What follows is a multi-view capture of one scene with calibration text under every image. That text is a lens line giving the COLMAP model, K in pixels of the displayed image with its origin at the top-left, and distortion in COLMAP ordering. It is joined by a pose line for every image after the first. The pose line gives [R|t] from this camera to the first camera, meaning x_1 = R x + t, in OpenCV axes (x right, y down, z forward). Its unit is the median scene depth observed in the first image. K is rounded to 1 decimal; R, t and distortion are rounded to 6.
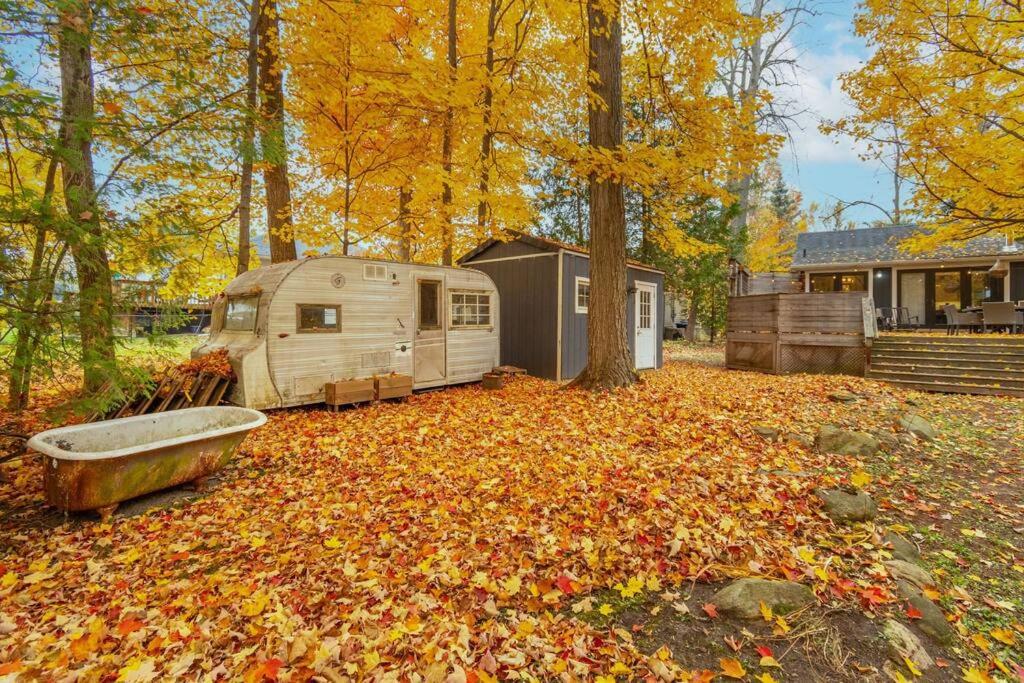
lens RADIAL K [[467.0, 0, 533.7], [0, 467.0, 315.2], [0, 0, 1]] dist [0.000636, -0.001028]
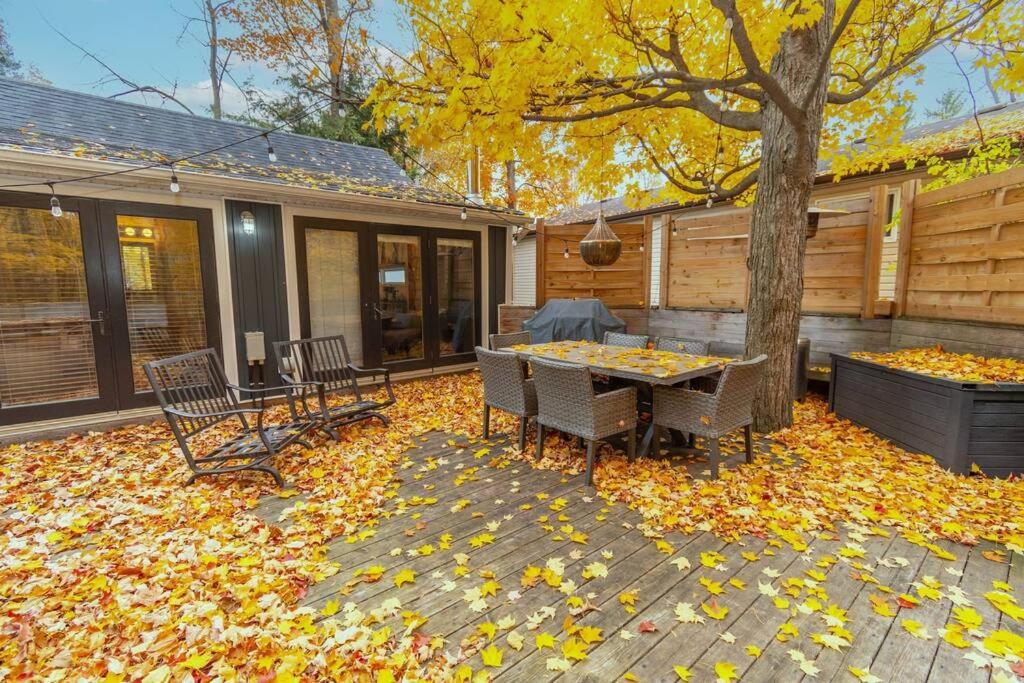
lens RADIAL K [[451.2, 0, 514.8], [0, 451.2, 343.8], [0, 0, 1]] dist [0.002687, -0.001121]
pose [[0.303391, -0.136342, 0.943061, 0.999876], [-0.015006, 0.988904, 0.147797, -0.111526], [-0.952748, -0.058992, 0.297979, 1.473945]]
